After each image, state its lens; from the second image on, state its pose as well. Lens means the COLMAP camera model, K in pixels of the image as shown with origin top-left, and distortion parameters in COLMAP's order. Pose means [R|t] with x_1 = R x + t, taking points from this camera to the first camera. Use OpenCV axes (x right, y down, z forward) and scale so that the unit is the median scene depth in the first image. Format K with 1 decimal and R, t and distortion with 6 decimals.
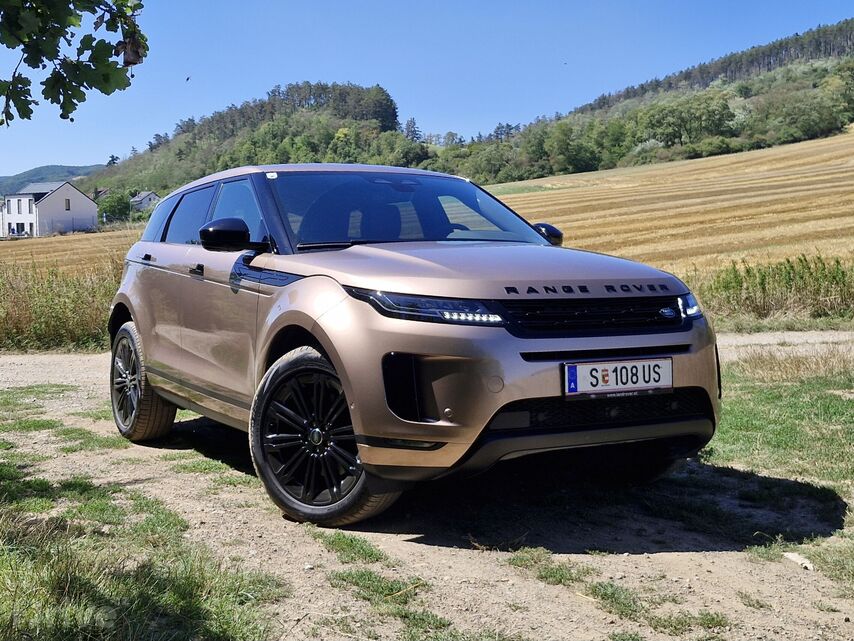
lens RADIAL K [[619.7, 0, 425.4], [0, 619.7, 314.9], [0, 0, 1]] dist [0.031626, -0.021182]
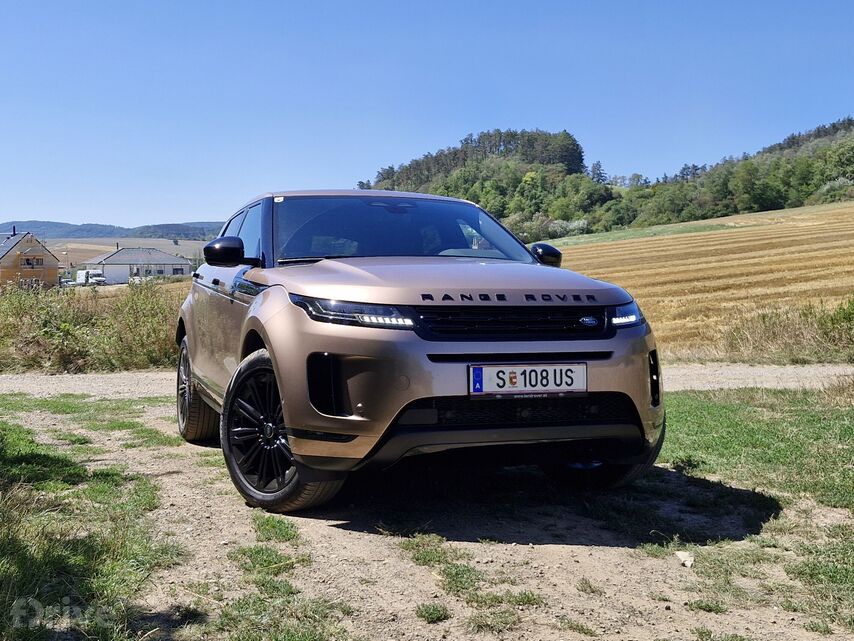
lens RADIAL K [[577.9, 0, 427.5], [0, 577.9, 326.1], [0, 0, 1]] dist [0.019548, -0.003341]
pose [[0.995687, 0.012874, -0.091880, 0.226949], [-0.014254, 0.999795, -0.014381, 0.024797], [0.091676, 0.015628, 0.995666, -0.002280]]
